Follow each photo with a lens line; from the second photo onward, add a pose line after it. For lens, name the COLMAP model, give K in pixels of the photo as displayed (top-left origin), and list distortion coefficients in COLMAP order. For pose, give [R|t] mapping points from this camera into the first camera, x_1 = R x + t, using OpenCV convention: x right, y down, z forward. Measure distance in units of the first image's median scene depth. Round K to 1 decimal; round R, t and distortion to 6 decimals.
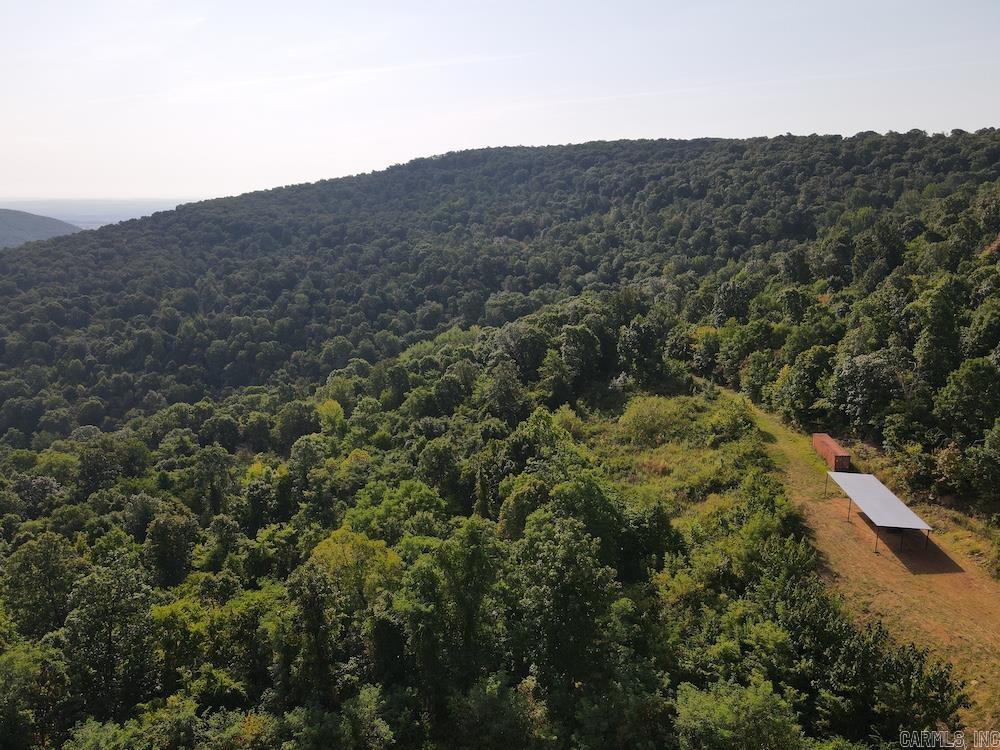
lens RADIAL K [[748.4, 0, 500.0], [0, 748.4, 375.0], [0, 0, 1]] dist [0.009962, 0.044550]
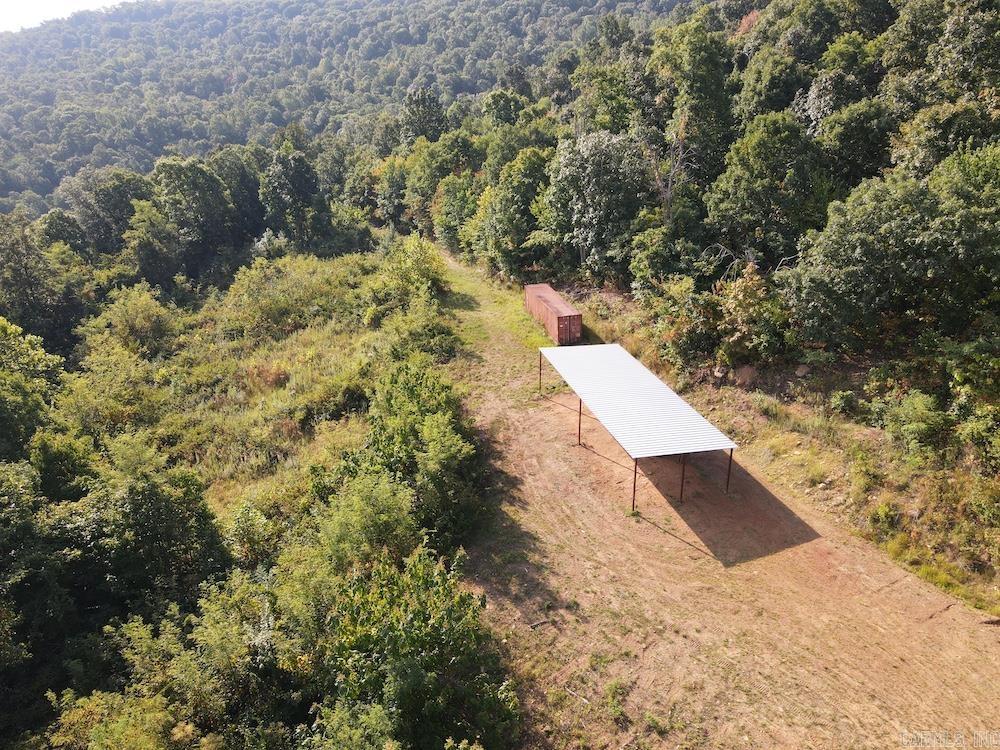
lens RADIAL K [[748.4, 0, 500.0], [0, 748.4, 375.0], [0, 0, 1]] dist [0.009962, 0.044550]
pose [[0.948836, -0.128460, 0.288460, 0.193392], [0.086950, 0.984485, 0.152413, 0.049521], [-0.303563, -0.119533, 0.945284, 0.388286]]
